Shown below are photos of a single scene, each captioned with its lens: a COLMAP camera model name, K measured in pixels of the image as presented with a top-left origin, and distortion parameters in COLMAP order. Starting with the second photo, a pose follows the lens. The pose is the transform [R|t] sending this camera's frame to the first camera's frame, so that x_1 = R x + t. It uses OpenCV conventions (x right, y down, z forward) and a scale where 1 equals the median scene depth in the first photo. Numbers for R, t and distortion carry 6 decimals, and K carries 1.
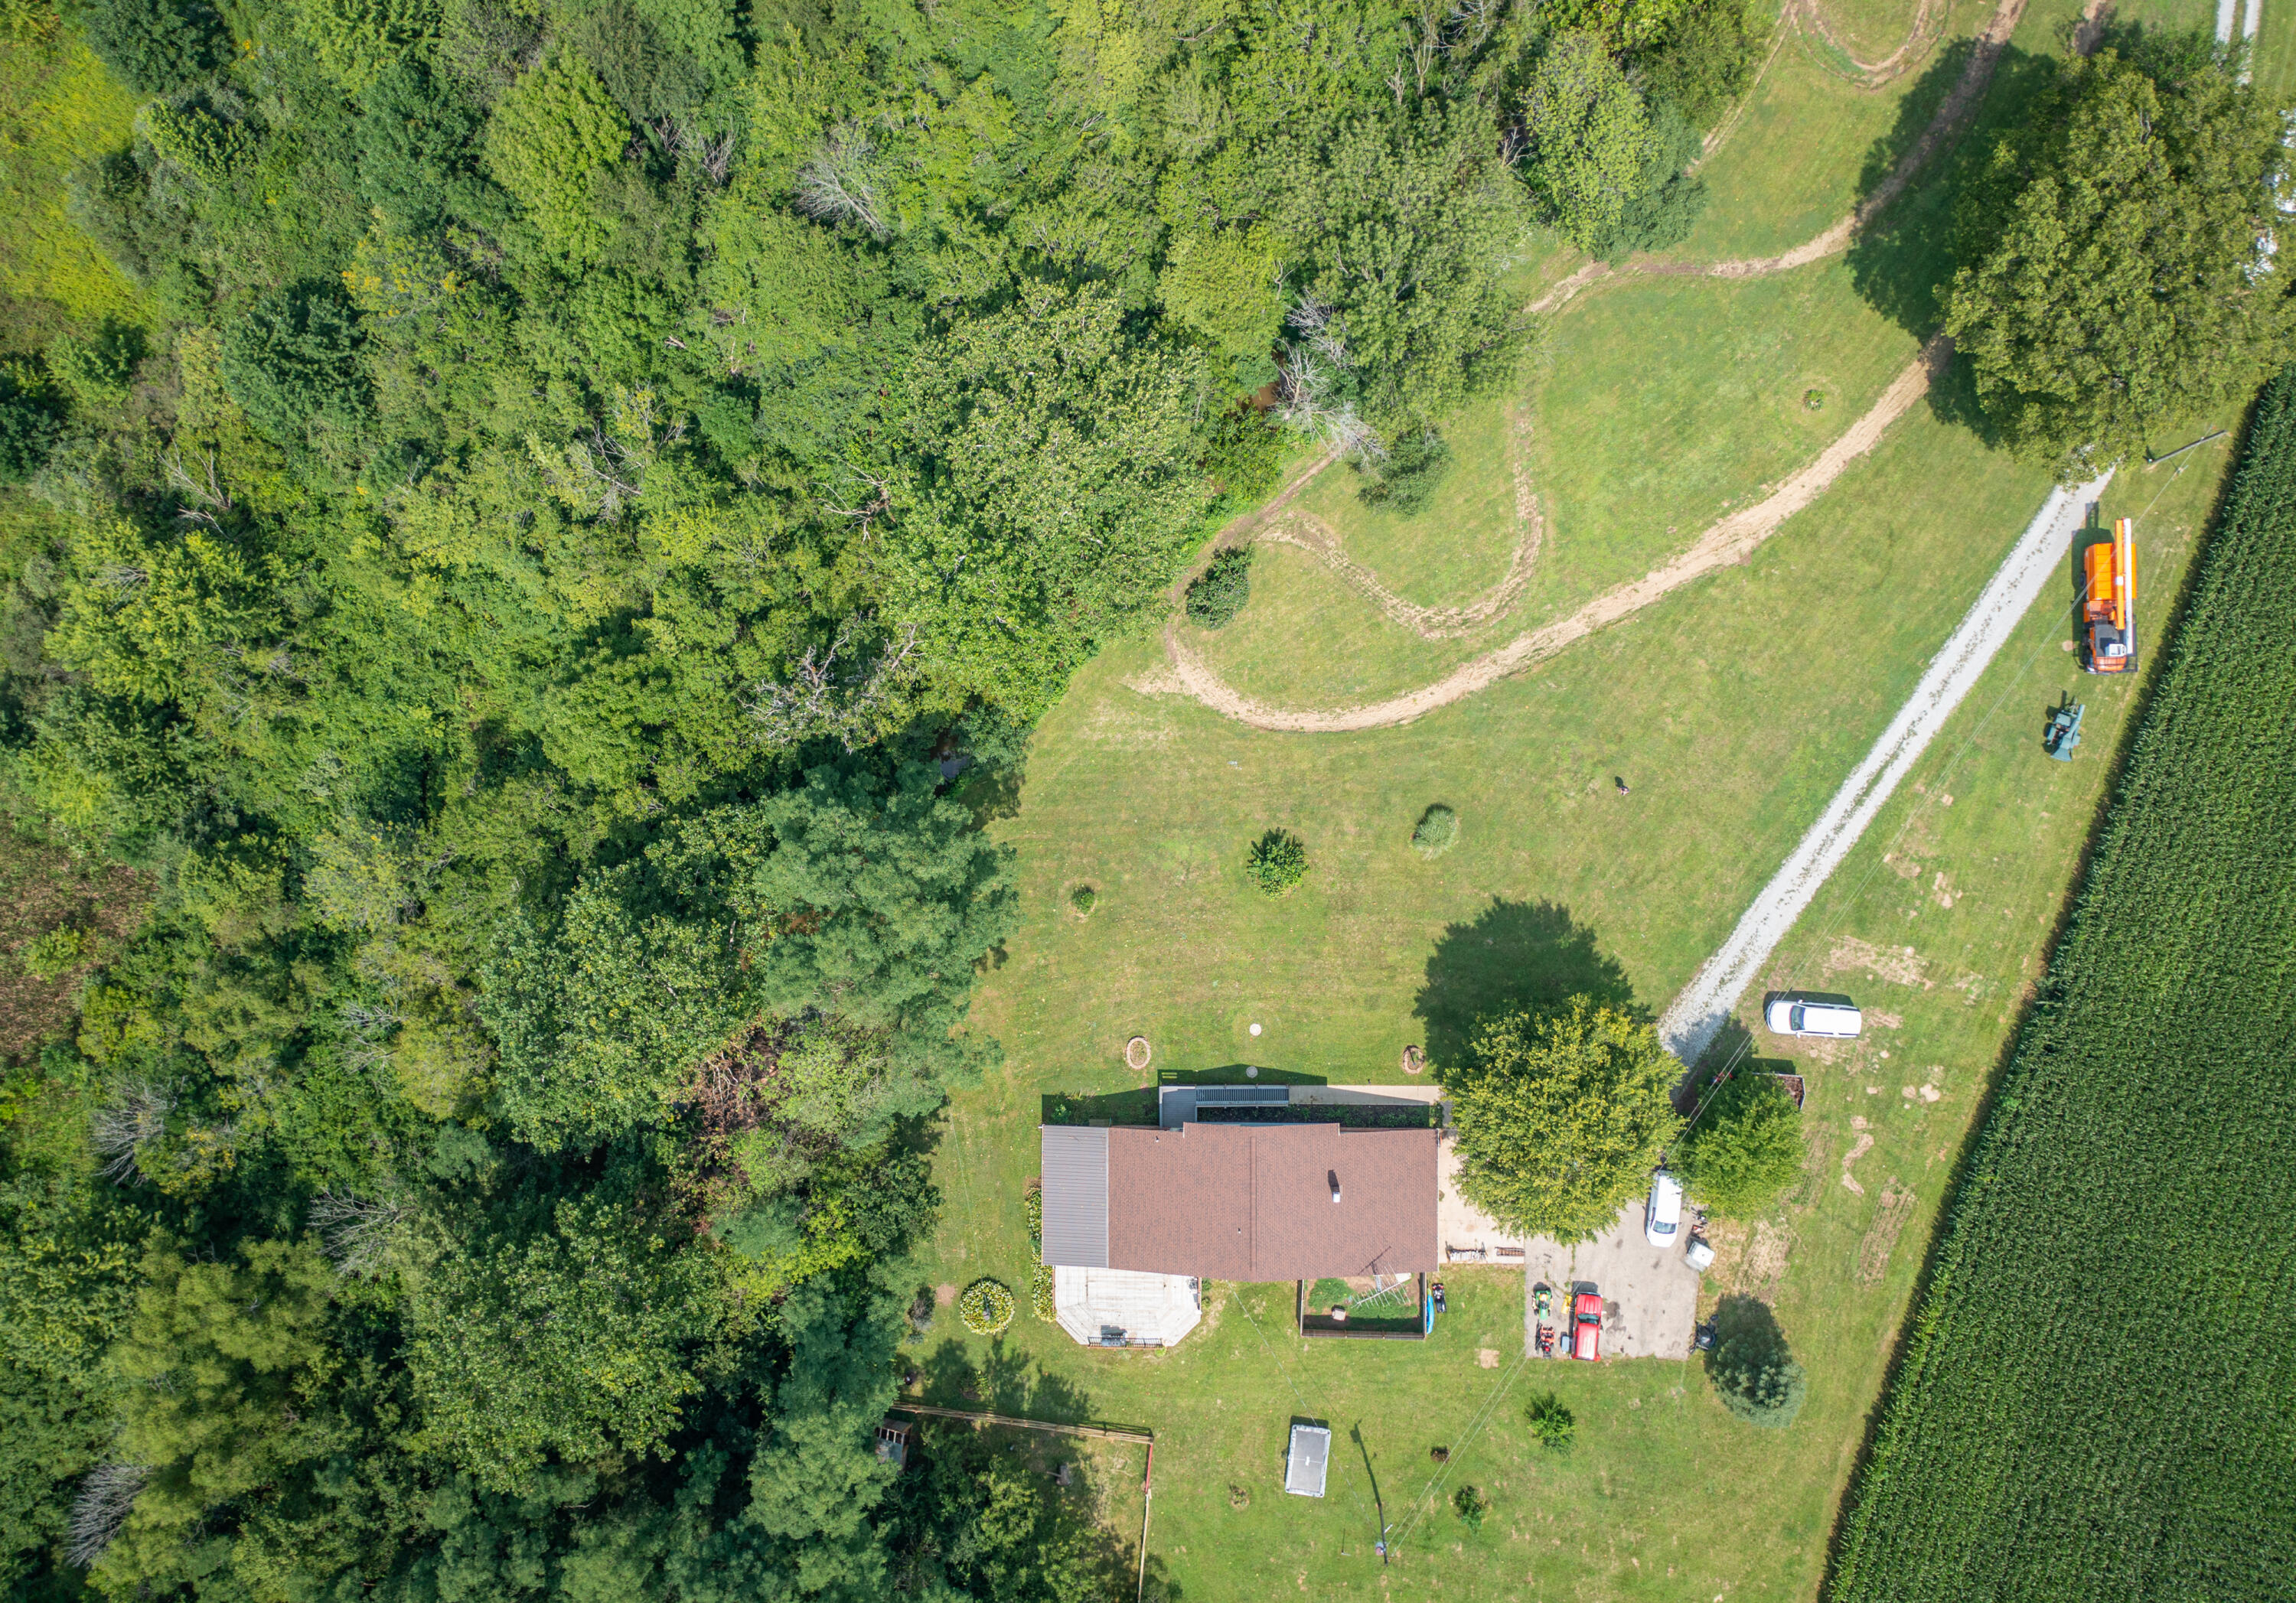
lens RADIAL K [[1884.7, 0, 1176.0], [0, 1884.7, 804.2], [0, 0, 1]] dist [-0.020885, 0.050171]
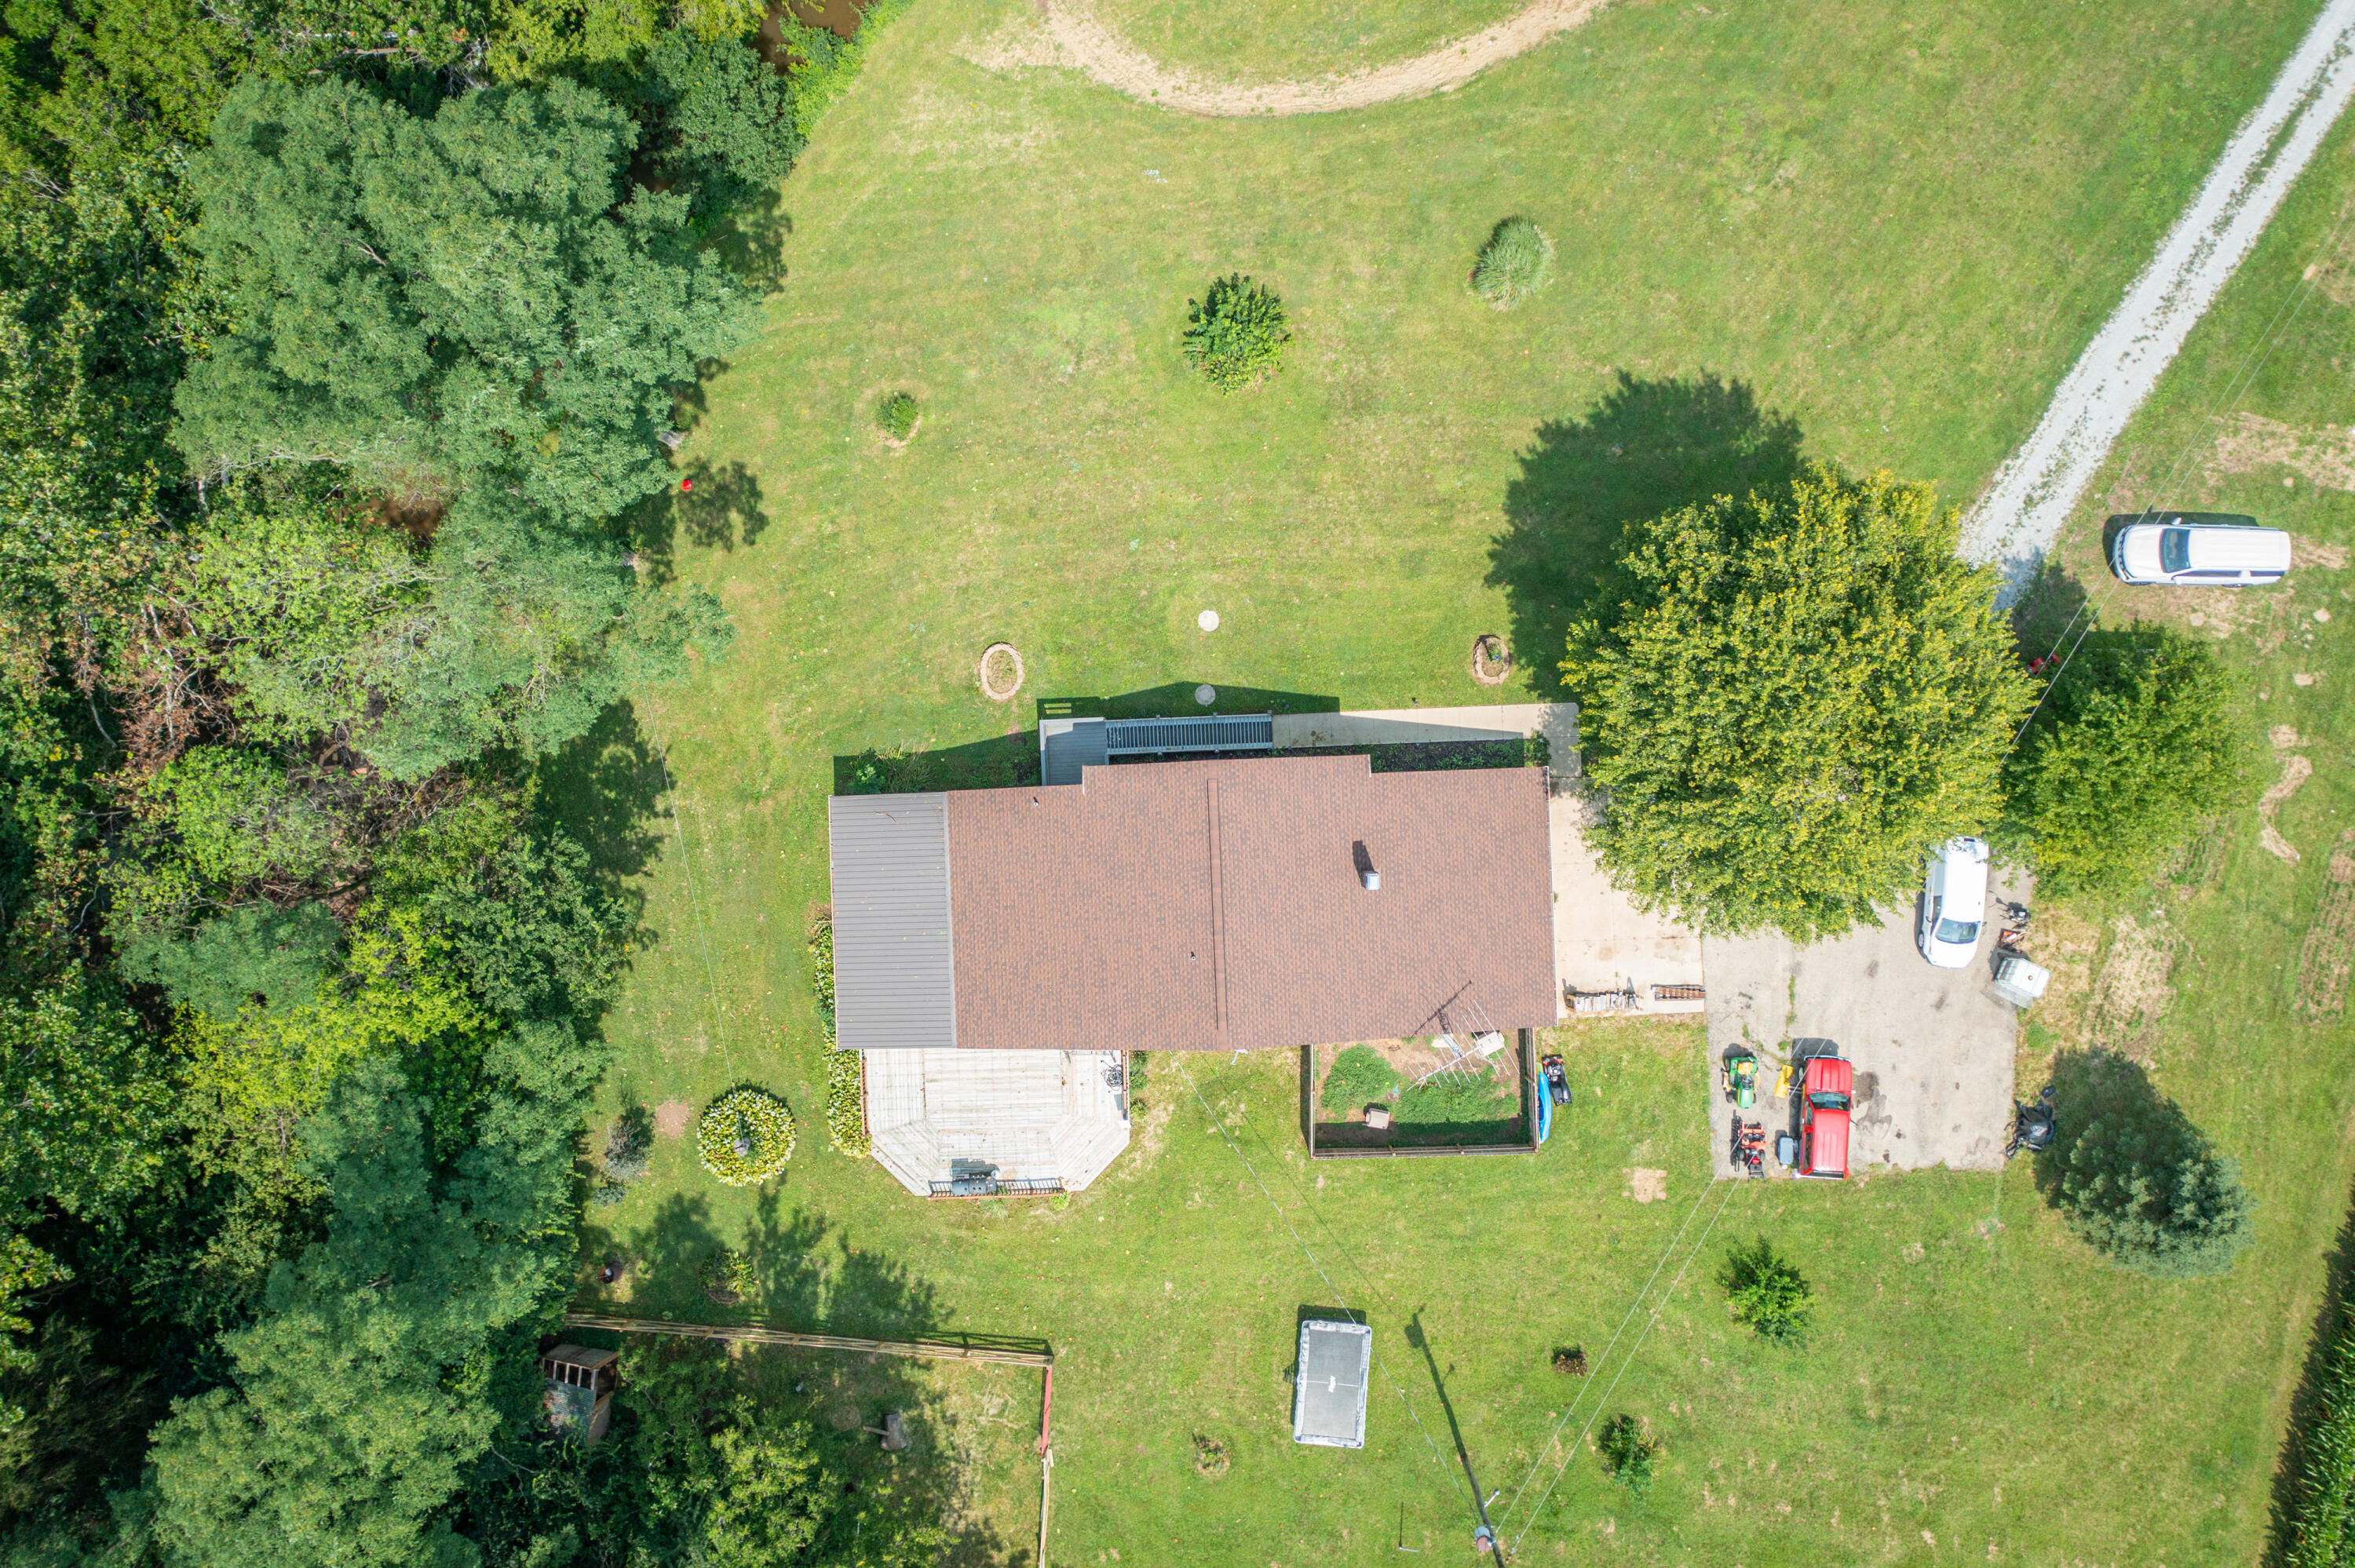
lens RADIAL K [[1863.6, 0, 1177.5], [0, 1863.6, 784.0], [0, 0, 1]] dist [-0.003321, 0.007537]
pose [[0.998731, -0.036895, 0.034283, 0.012248], [0.037073, 0.999302, -0.004582, 0.173321], [-0.034090, 0.005847, 0.999402, 0.452315]]
